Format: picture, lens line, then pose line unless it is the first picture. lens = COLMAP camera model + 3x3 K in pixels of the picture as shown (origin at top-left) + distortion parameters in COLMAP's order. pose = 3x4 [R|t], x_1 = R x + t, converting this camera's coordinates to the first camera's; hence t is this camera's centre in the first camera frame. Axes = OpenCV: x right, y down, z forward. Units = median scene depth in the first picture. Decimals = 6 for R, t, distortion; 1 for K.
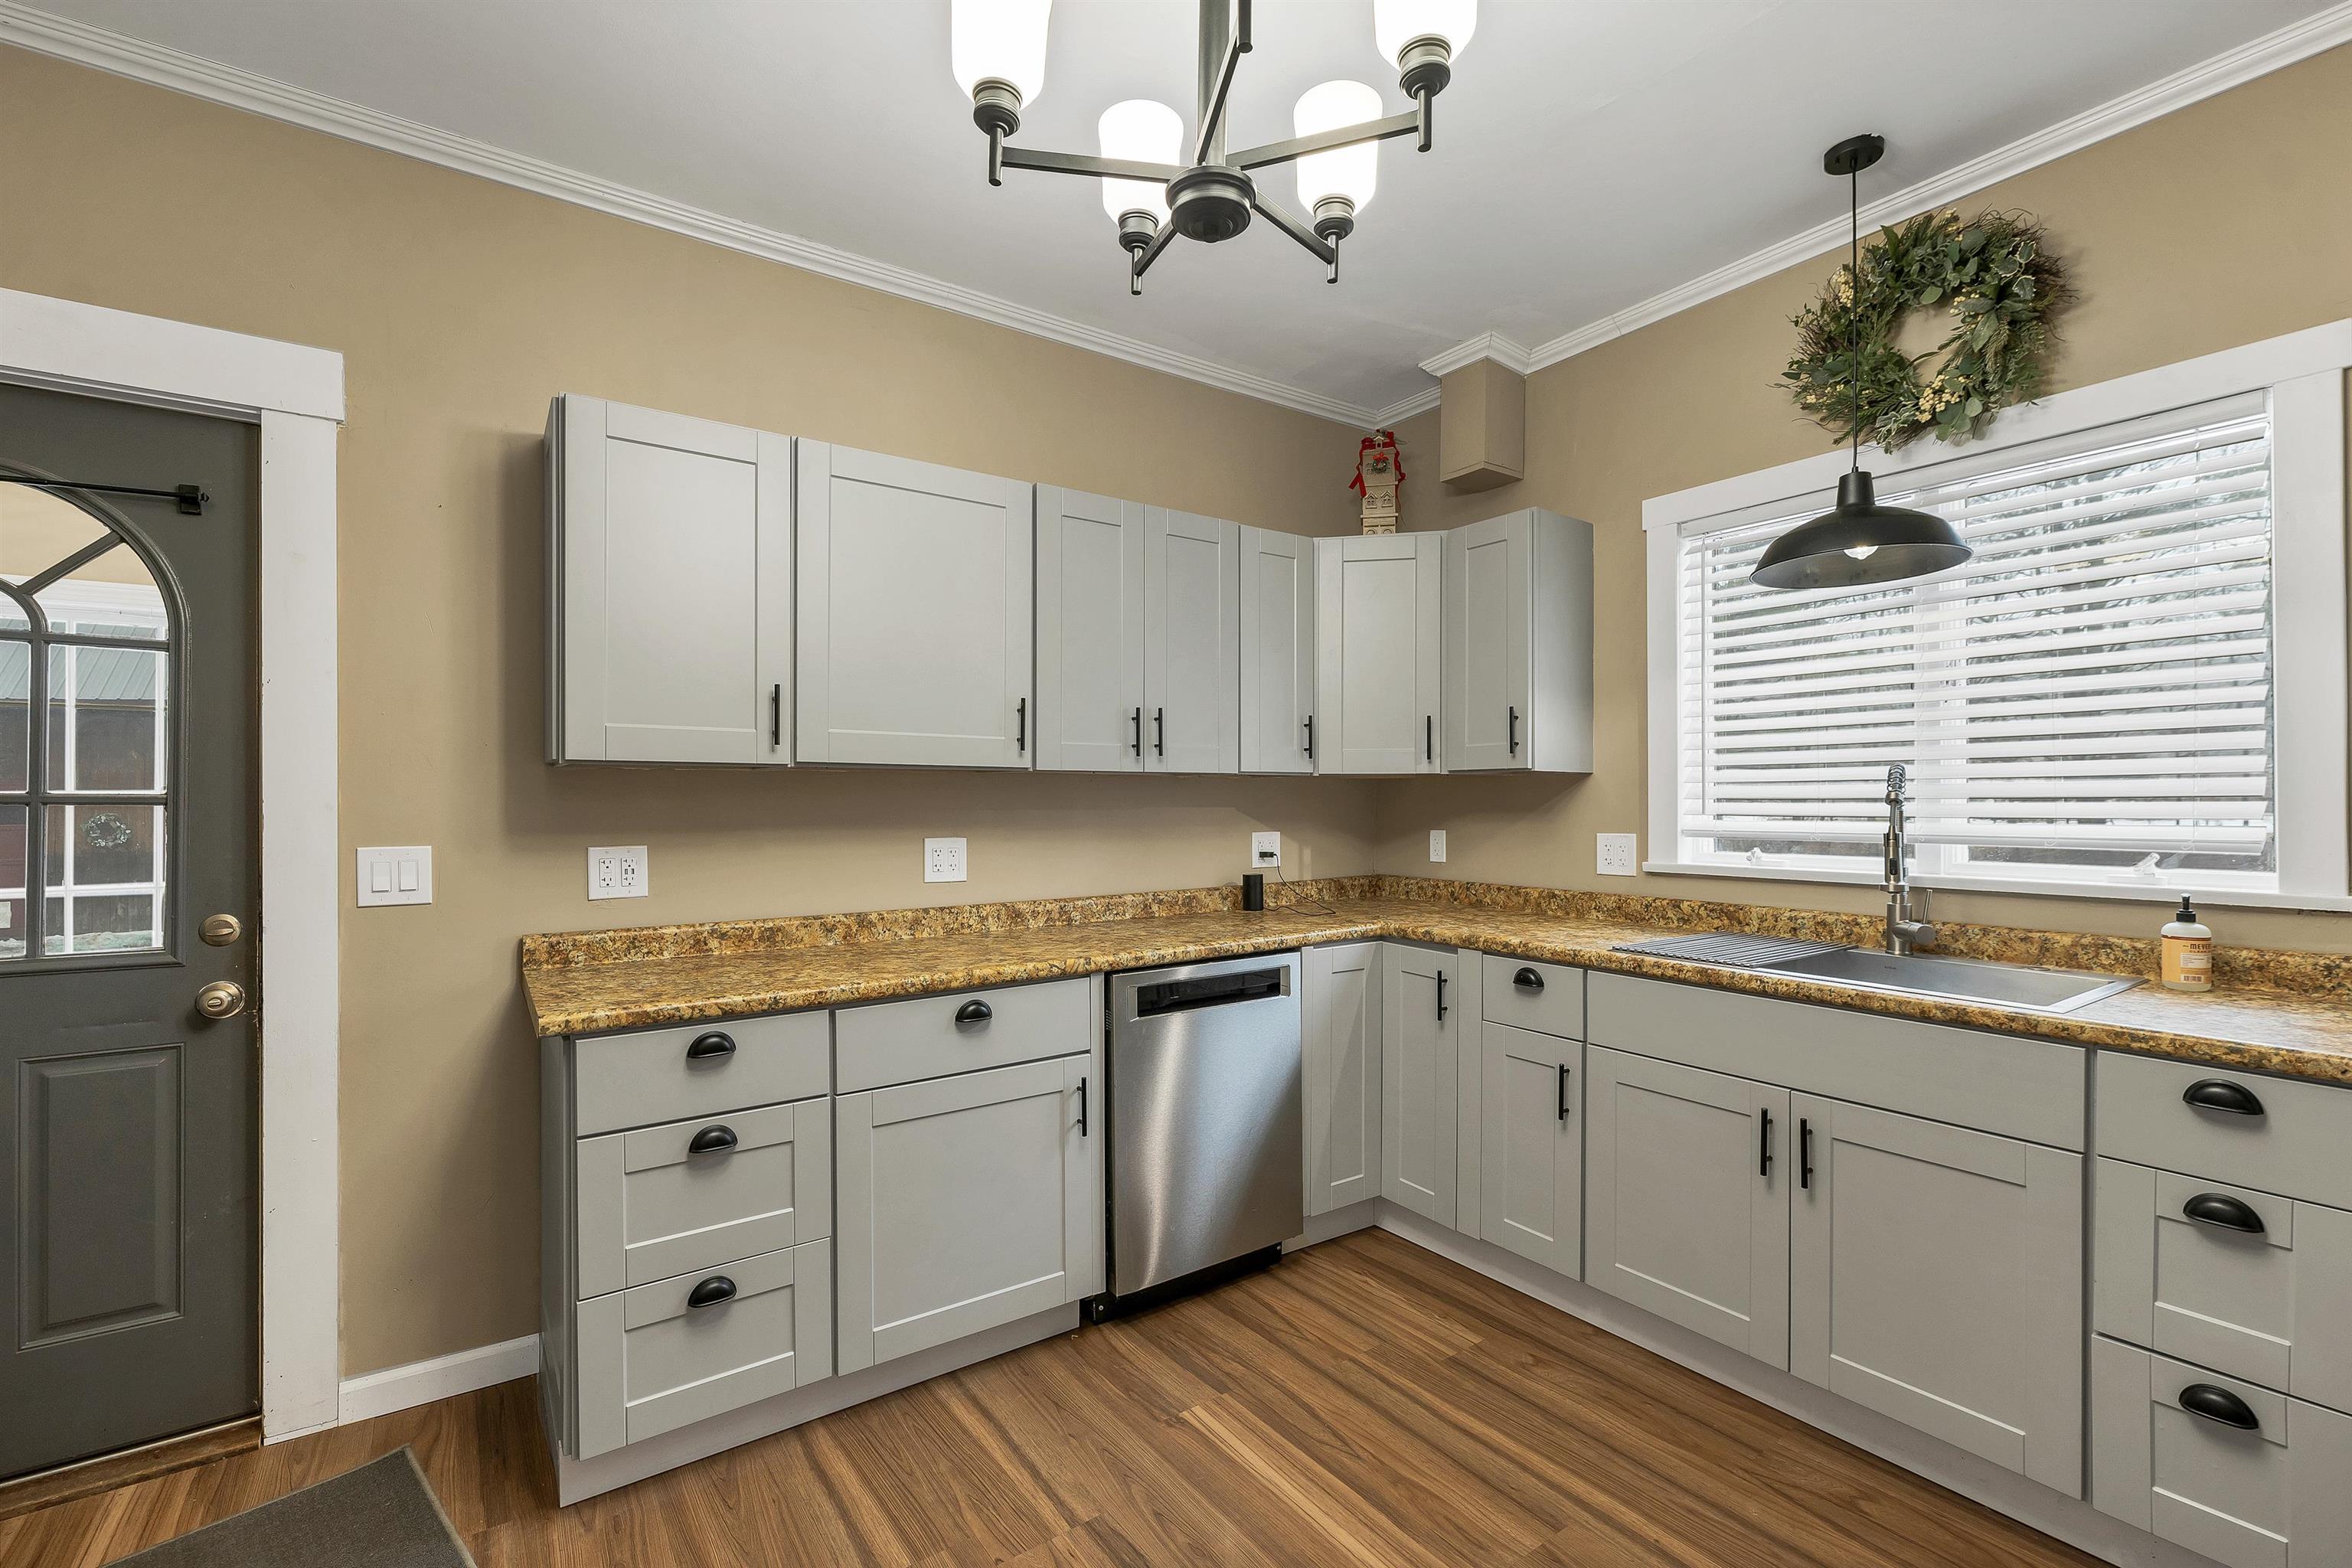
lens RADIAL K [[1040.4, 0, 1185.1], [0, 1040.4, 789.9], [0, 0, 1]] dist [0.003333, -0.000519]
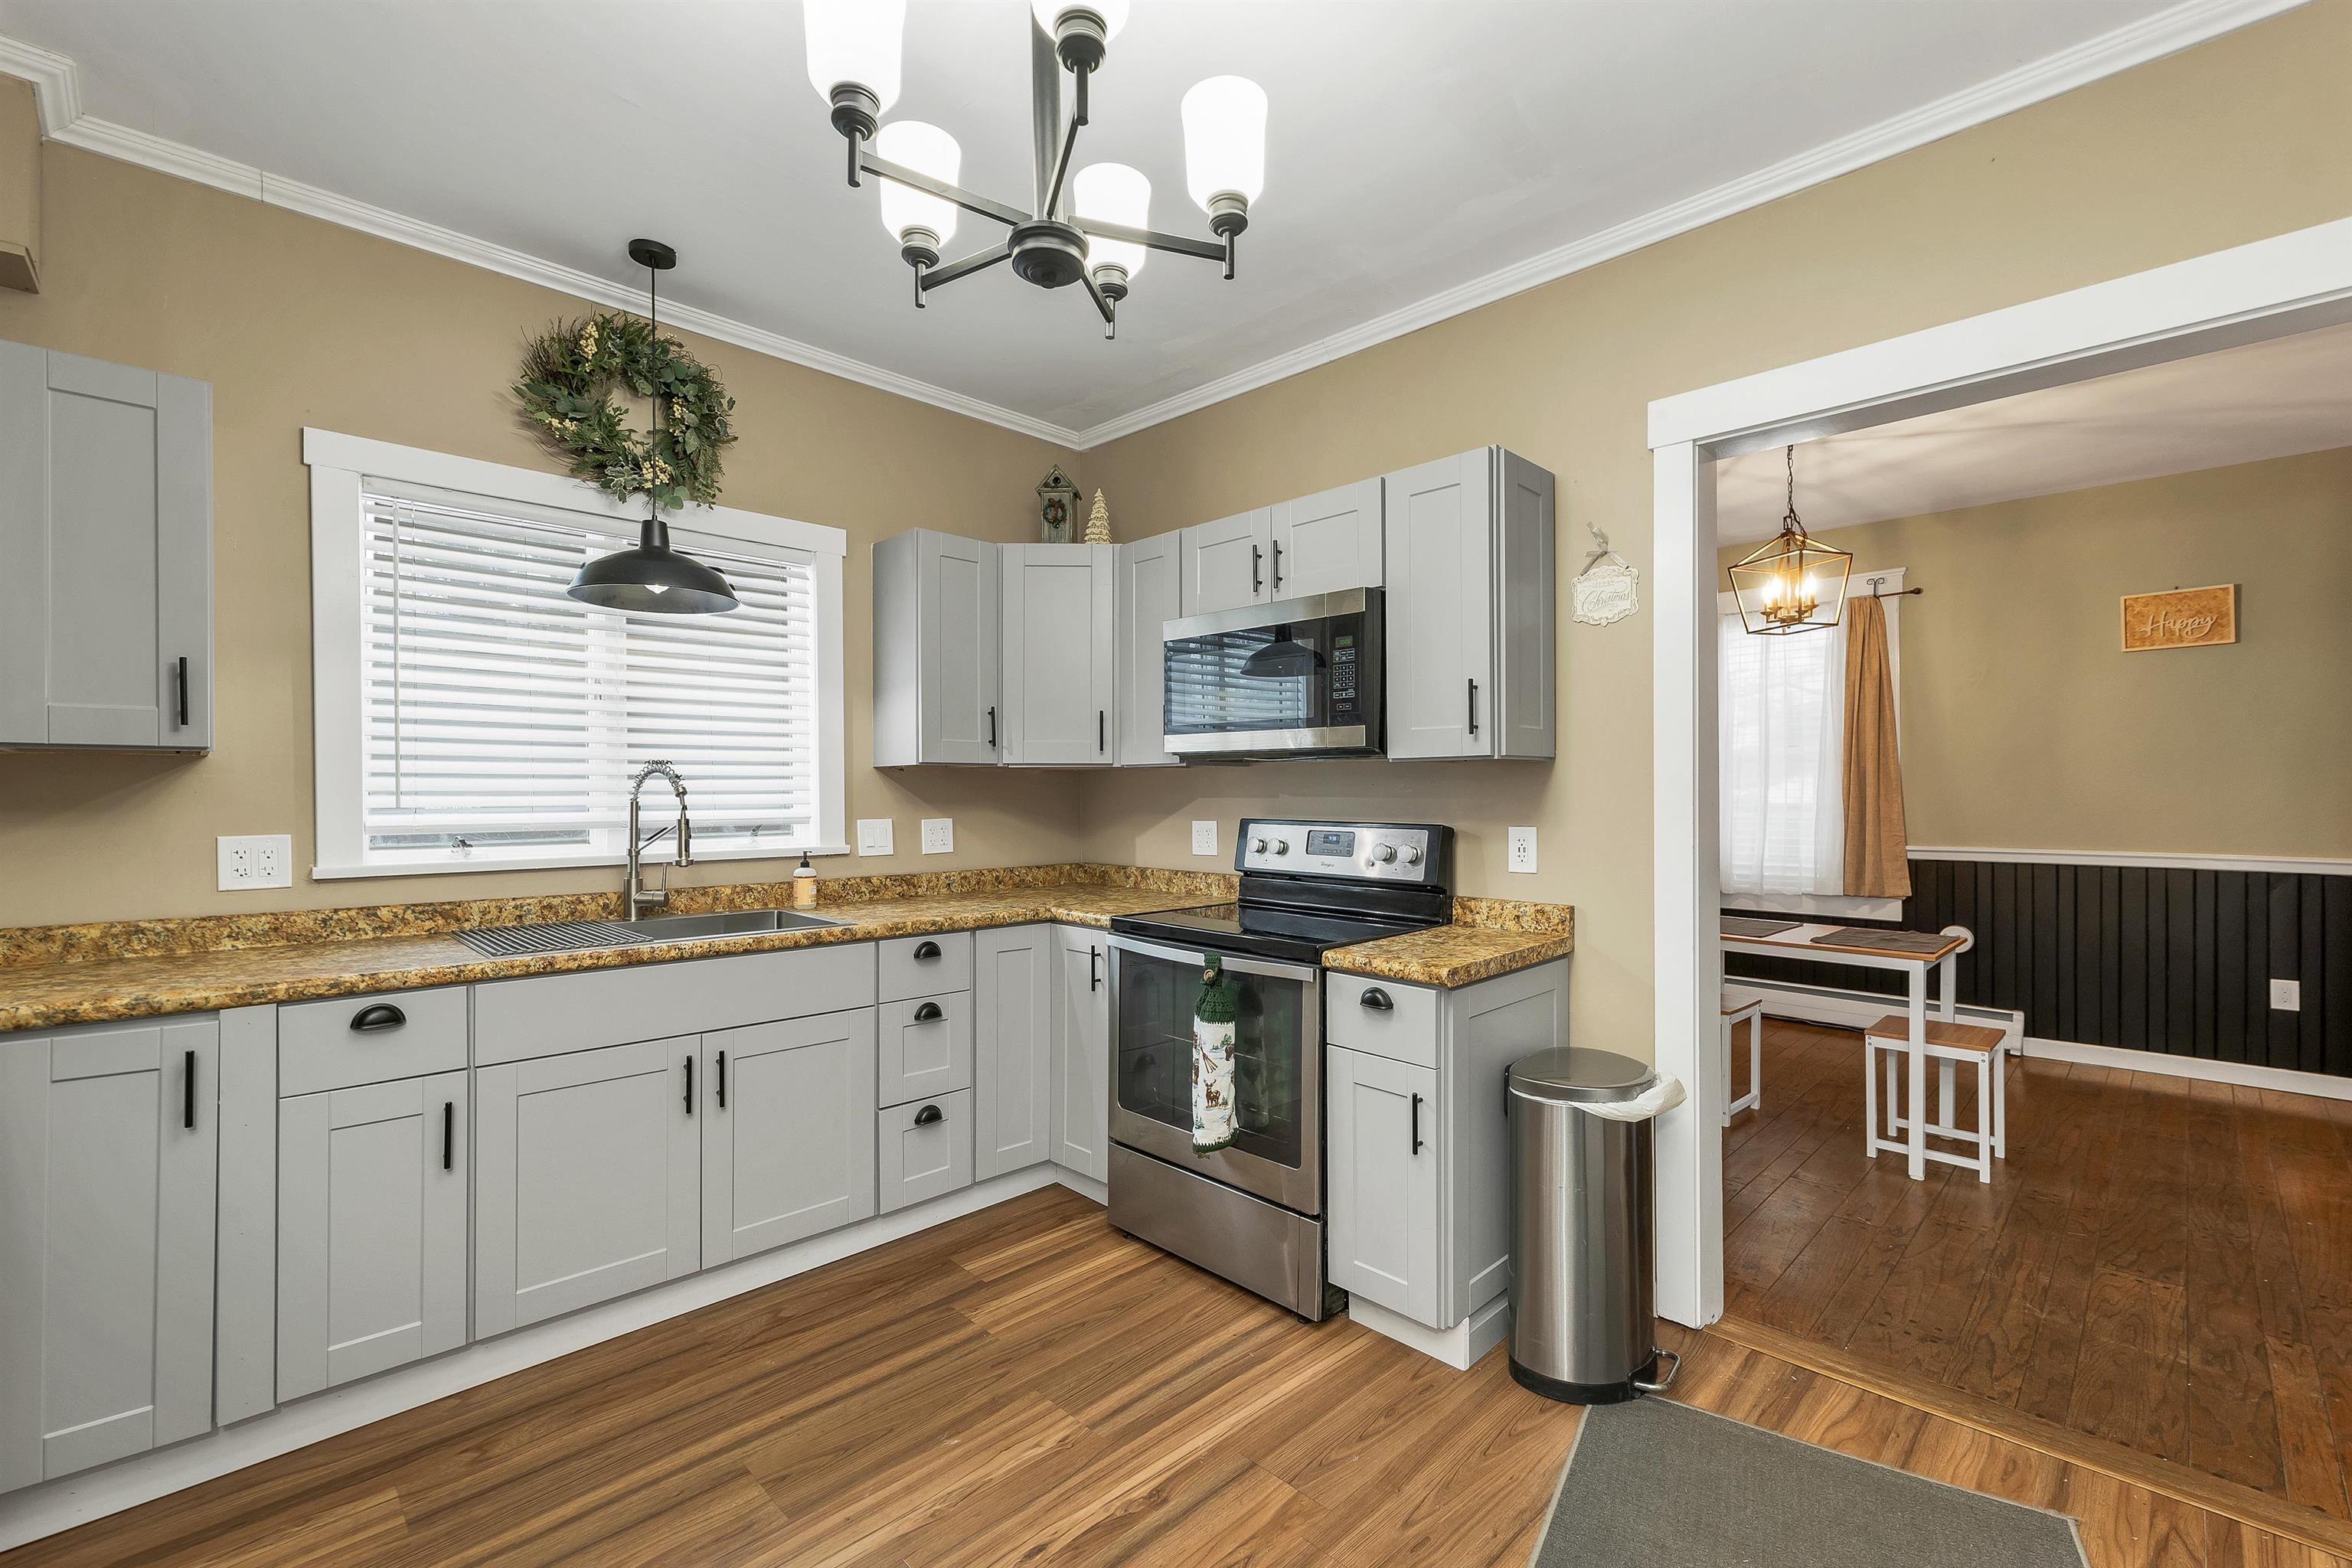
lens RADIAL K [[968.0, 0, 1193.5], [0, 968.0, 792.2], [0, 0, 1]] dist [-0.001369, 0.000183]
pose [[-0.175618, 0.005170, 0.984445, -0.551143], [-0.006558, 0.999958, -0.006421, 0.012217], [-0.984437, -0.007583, -0.175576, 0.571341]]
